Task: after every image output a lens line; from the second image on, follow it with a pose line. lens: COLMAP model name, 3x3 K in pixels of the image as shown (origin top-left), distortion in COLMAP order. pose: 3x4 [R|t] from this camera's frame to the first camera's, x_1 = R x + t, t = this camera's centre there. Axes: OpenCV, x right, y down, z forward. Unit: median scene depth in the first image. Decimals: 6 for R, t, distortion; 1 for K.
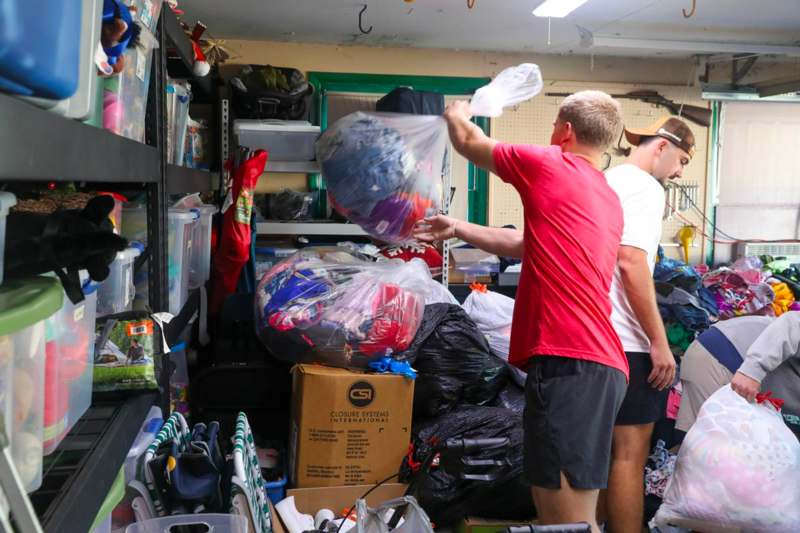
lens RADIAL K [[812.8, 0, 397.9], [0, 812.8, 266.1], [0, 0, 1]] dist [0.027839, 0.000000]
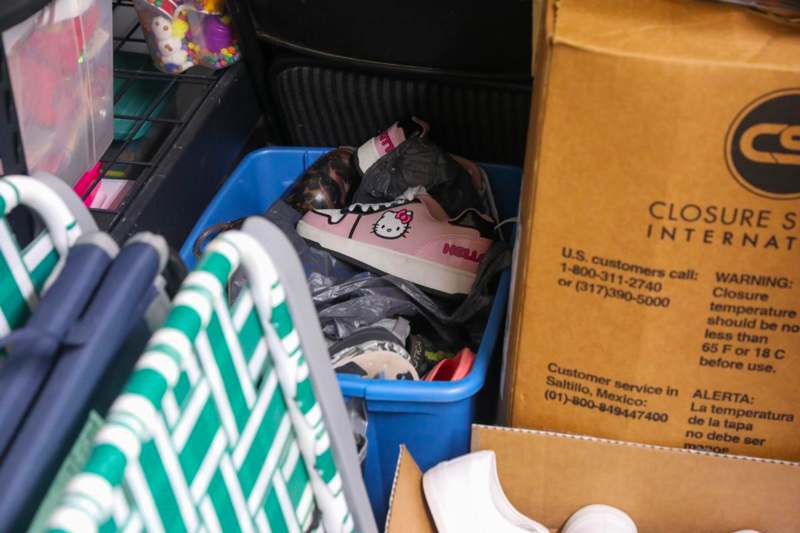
lens RADIAL K [[1620.5, 0, 400.4], [0, 1620.5, 265.9], [0, 0, 1]] dist [0.205435, 0.000000]
pose [[0.931640, 0.179582, -0.315906, 0.006869], [-0.014691, 0.887253, 0.461049, -0.031190], [0.363084, -0.424891, 0.829239, 0.546331]]
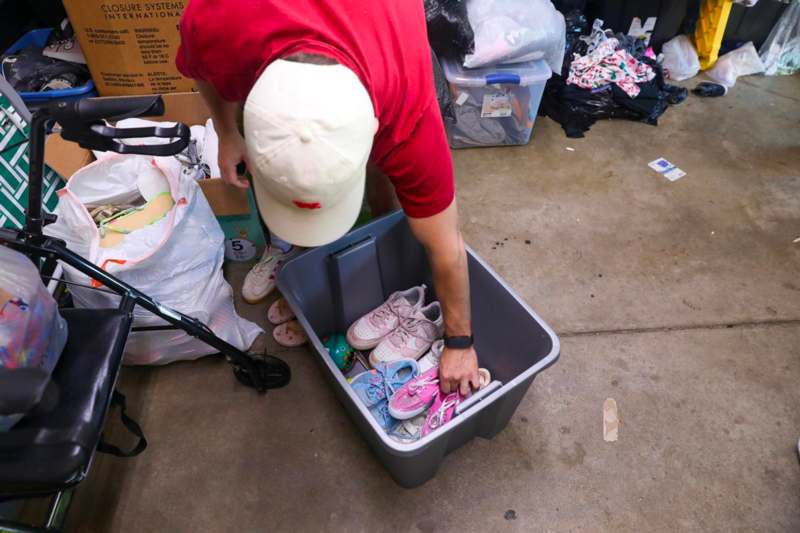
lens RADIAL K [[559.7, 0, 398.9], [0, 559.7, 267.1], [0, 0, 1]] dist [-0.024499, 0.000000]
pose [[0.984764, 0.073139, -0.157769, 0.294415], [0.045998, 0.765382, 0.641930, 0.044754], [0.167704, -0.639407, 0.750356, 0.490104]]
